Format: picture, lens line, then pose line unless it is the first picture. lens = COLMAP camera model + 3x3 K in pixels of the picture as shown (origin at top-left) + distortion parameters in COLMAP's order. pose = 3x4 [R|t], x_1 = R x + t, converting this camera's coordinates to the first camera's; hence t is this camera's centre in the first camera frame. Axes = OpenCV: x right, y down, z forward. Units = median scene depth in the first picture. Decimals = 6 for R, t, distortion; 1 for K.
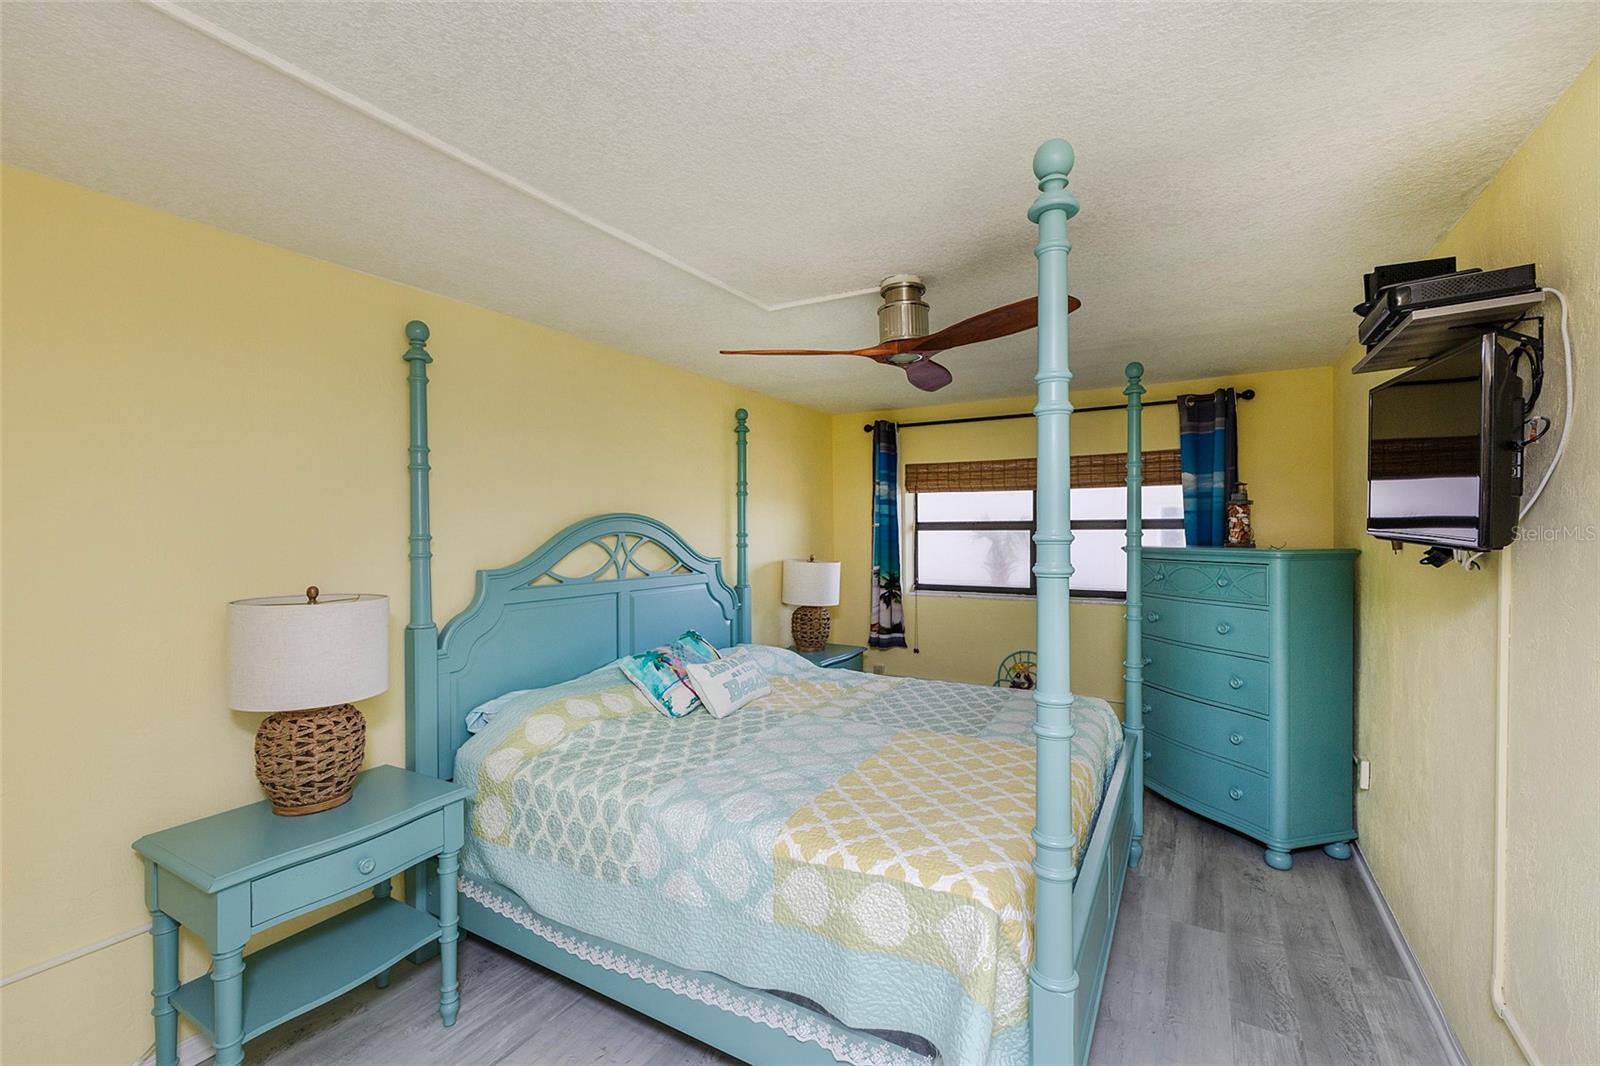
lens RADIAL K [[691.4, 0, 800.0], [0, 691.4, 533.0], [0, 0, 1]] dist [-0.002563, 0.000001]
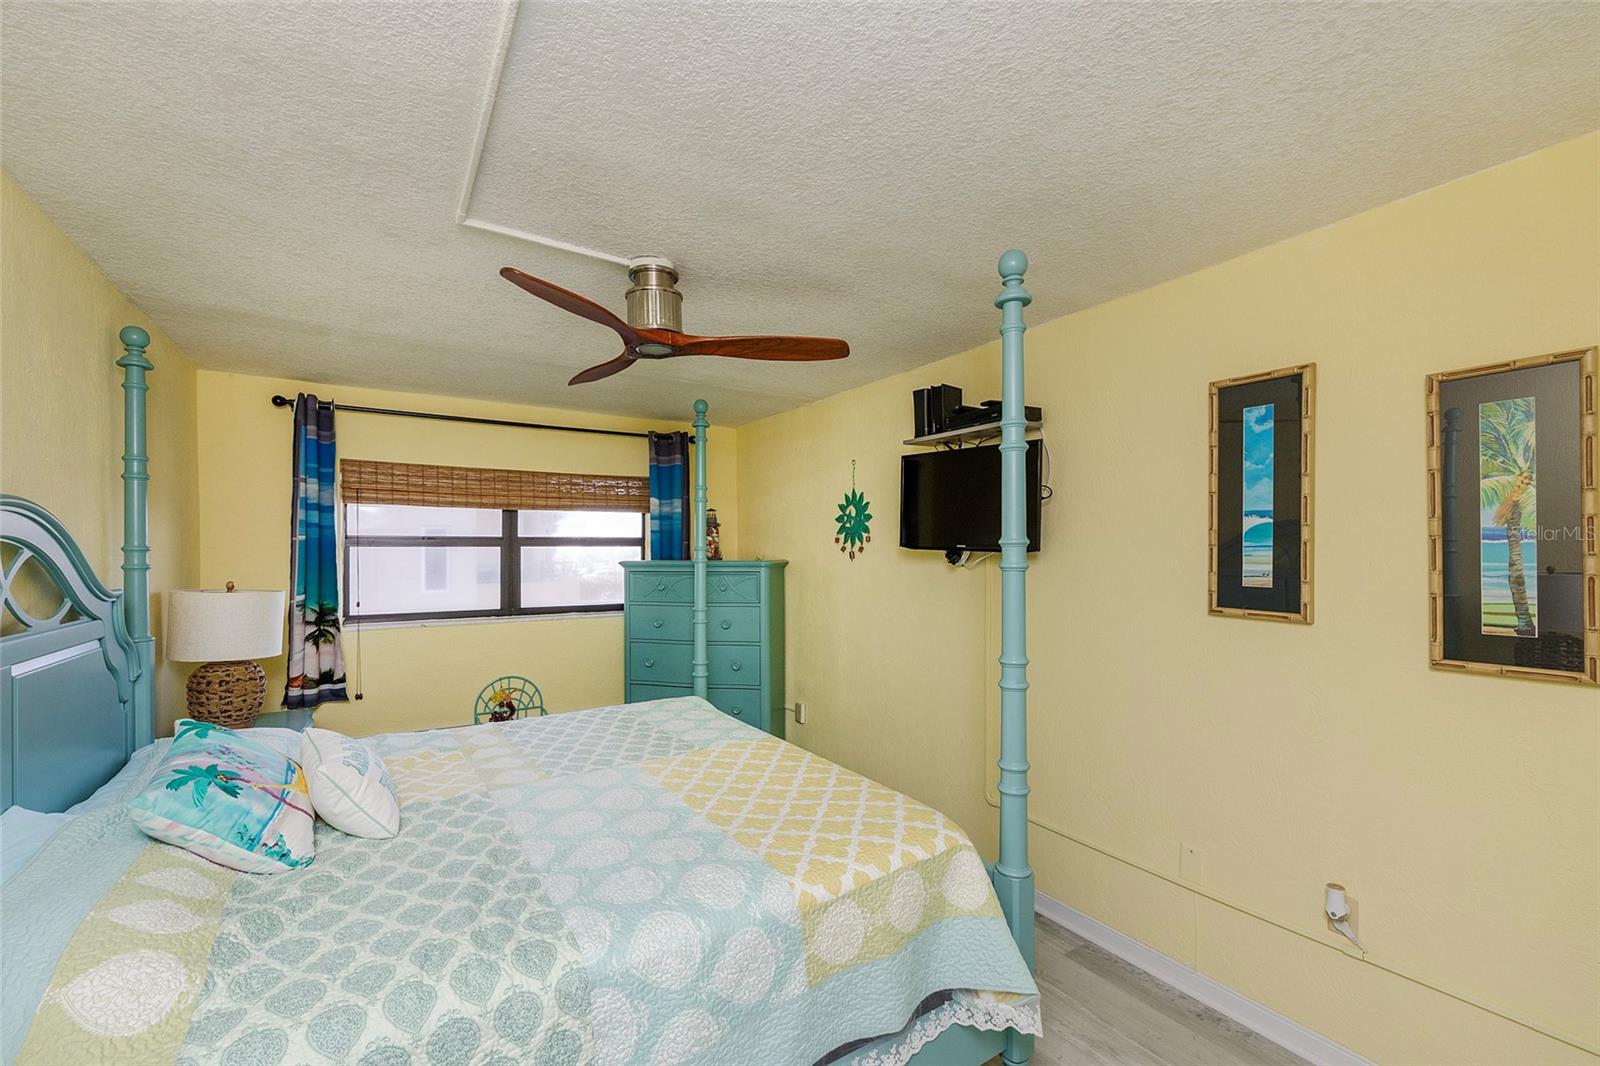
lens RADIAL K [[659.5, 0, 826.4], [0, 659.5, 544.7], [0, 0, 1]] dist [-0.007890, 0.000614]
pose [[0.441586, 0.011193, 0.897149, -0.309865], [0.004929, 0.999877, -0.014901, 0.009868], [-0.897205, 0.011002, 0.441476, 0.247987]]
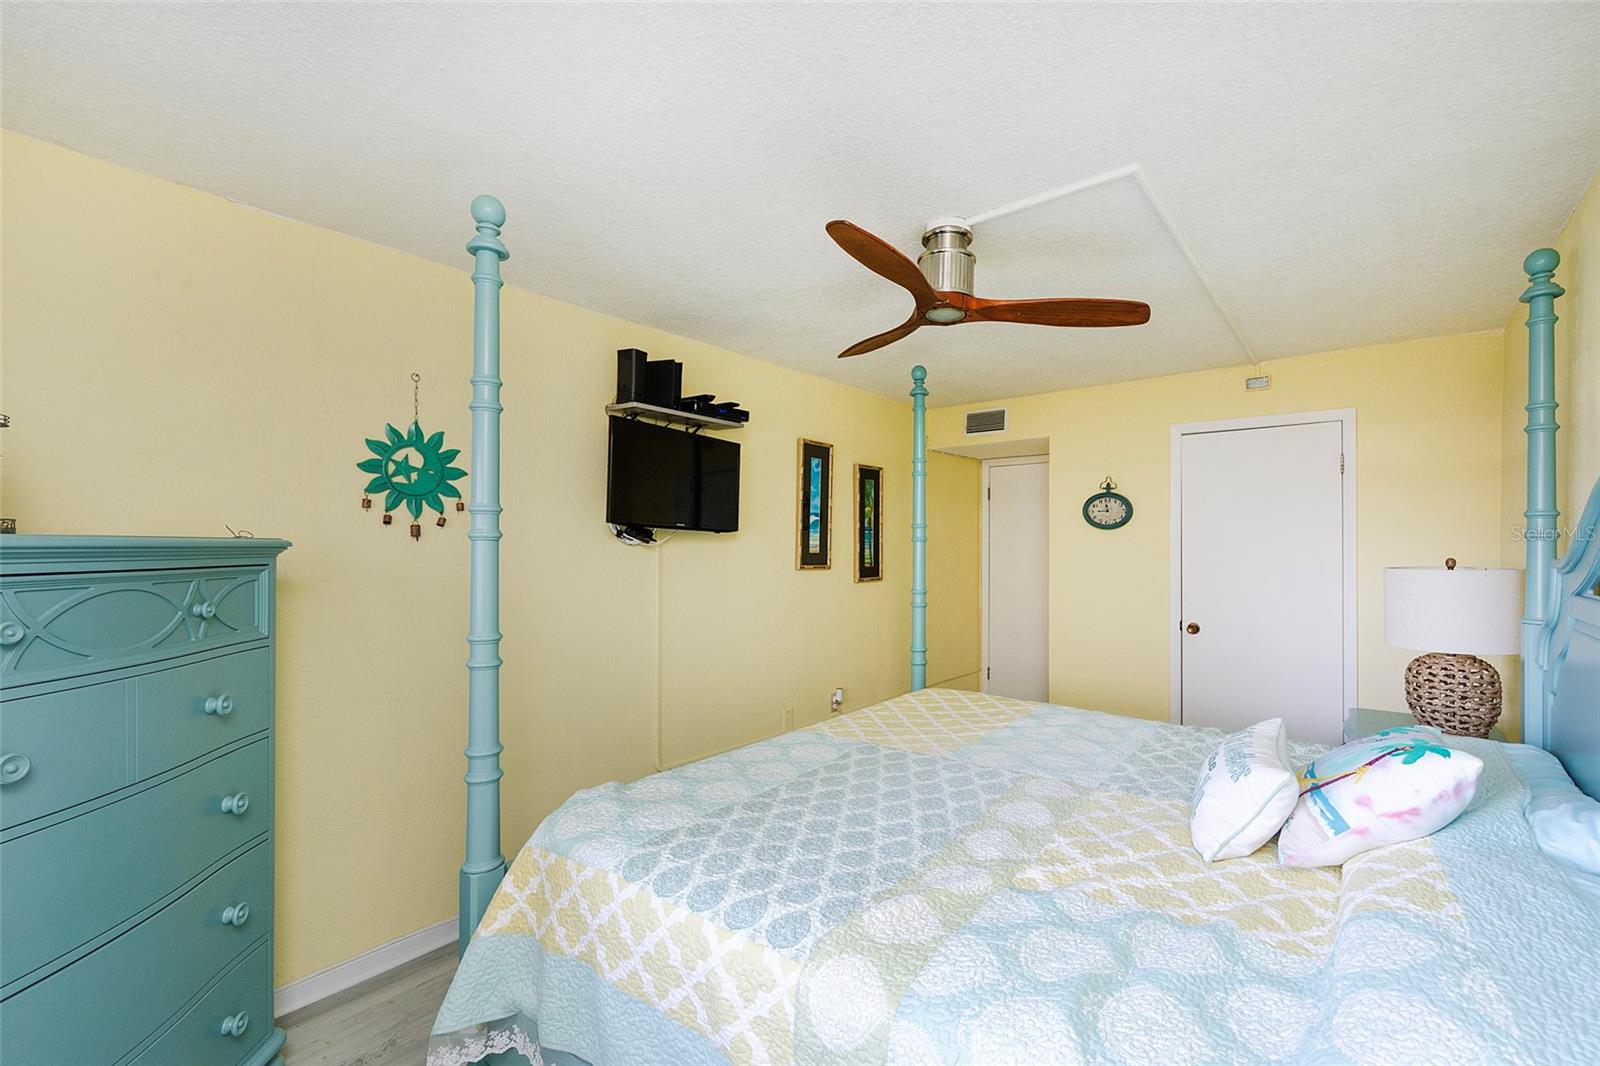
lens RADIAL K [[659.5, 0, 826.4], [0, 659.5, 544.7], [0, 0, 1]] dist [-0.007890, 0.000614]
pose [[-0.984647, 0.001782, 0.174548, 0.093074], [0.002383, 0.999992, 0.003232, 0.021154], [-0.174541, 0.003599, -0.984643, 1.098981]]
